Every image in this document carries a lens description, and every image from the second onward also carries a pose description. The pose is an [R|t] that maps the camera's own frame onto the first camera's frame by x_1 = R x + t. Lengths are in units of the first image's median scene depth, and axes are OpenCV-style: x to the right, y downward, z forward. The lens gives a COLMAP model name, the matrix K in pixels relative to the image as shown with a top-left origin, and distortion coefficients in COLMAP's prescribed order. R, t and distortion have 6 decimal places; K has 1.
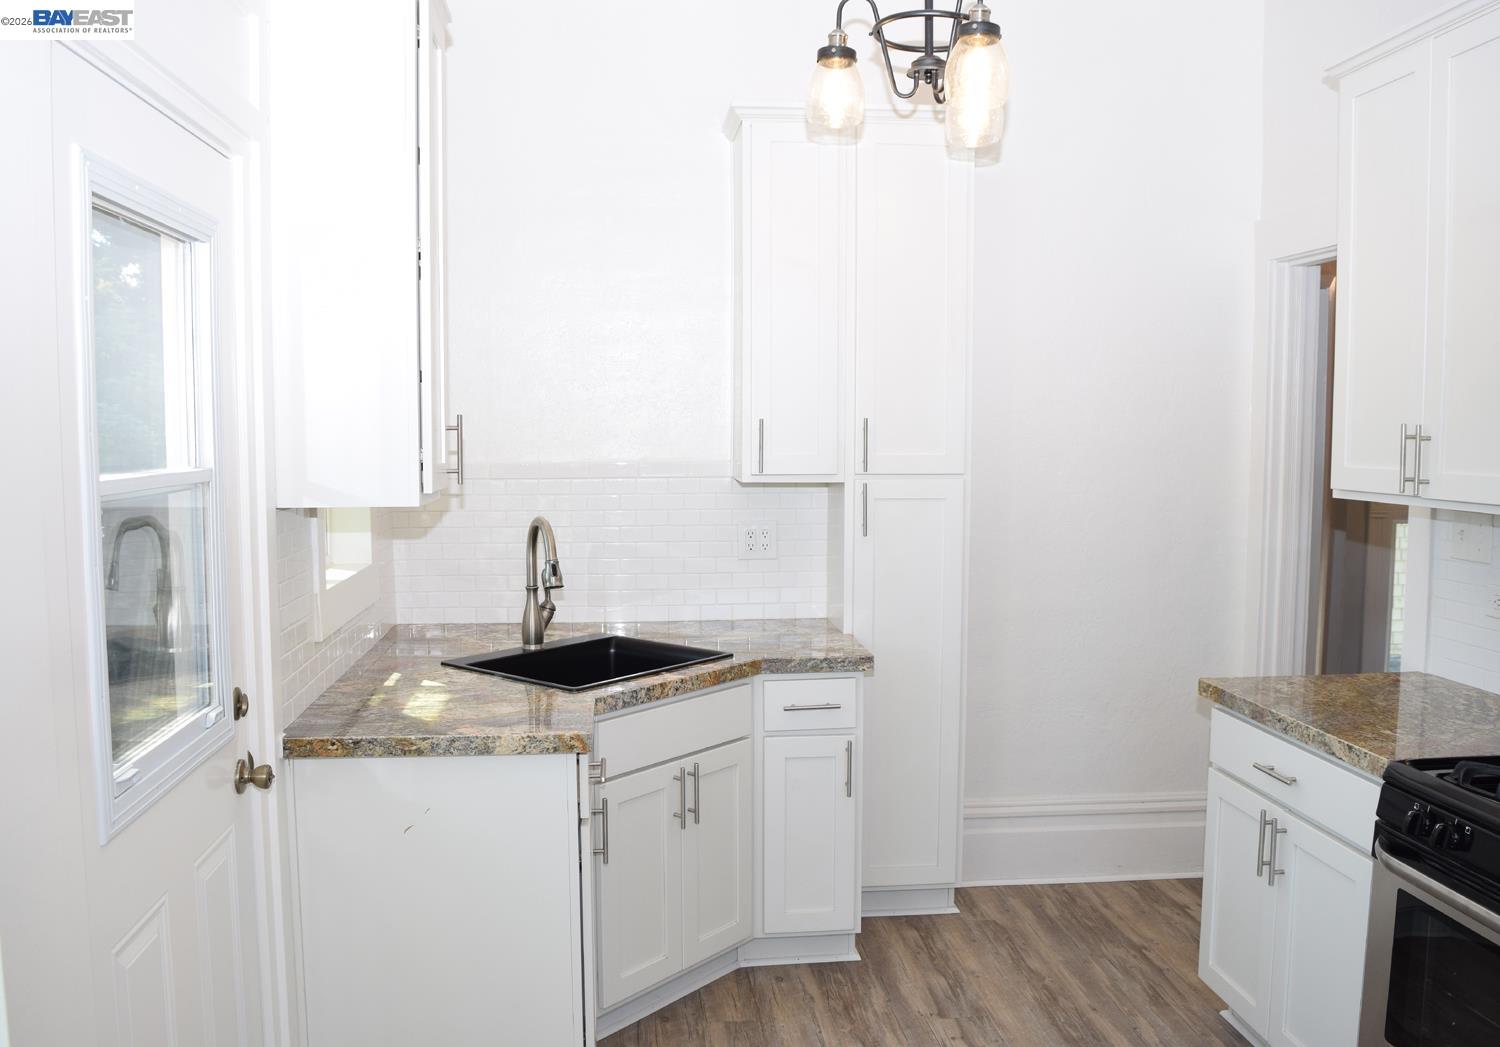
lens RADIAL K [[1207.2, 0, 749.8], [0, 1207.2, 524.6], [0, 0, 1]] dist [0.000308, 0.000025]
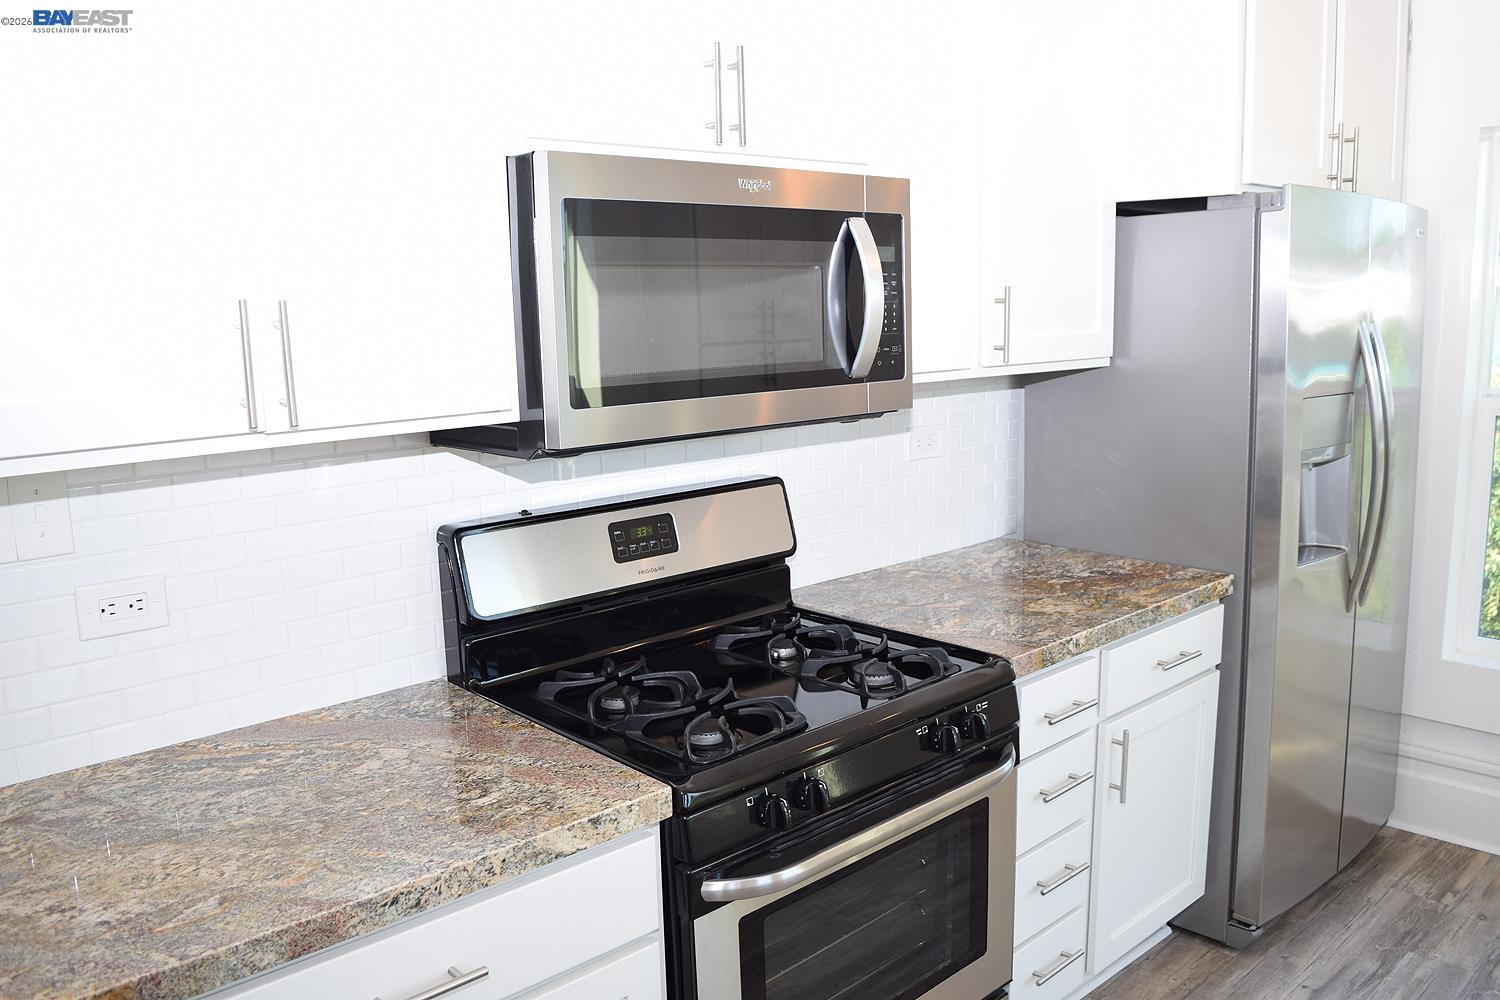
lens RADIAL K [[1197.6, 0, 750.4], [0, 1197.6, 499.9], [0, 0, 1]] dist [-0.005279, -0.002065]
pose [[-0.592915, -0.114868, 0.797030, -0.039226], [0.086946, 0.974856, 0.205176, -0.099514], [-0.800557, 0.190950, -0.568020, 1.180520]]
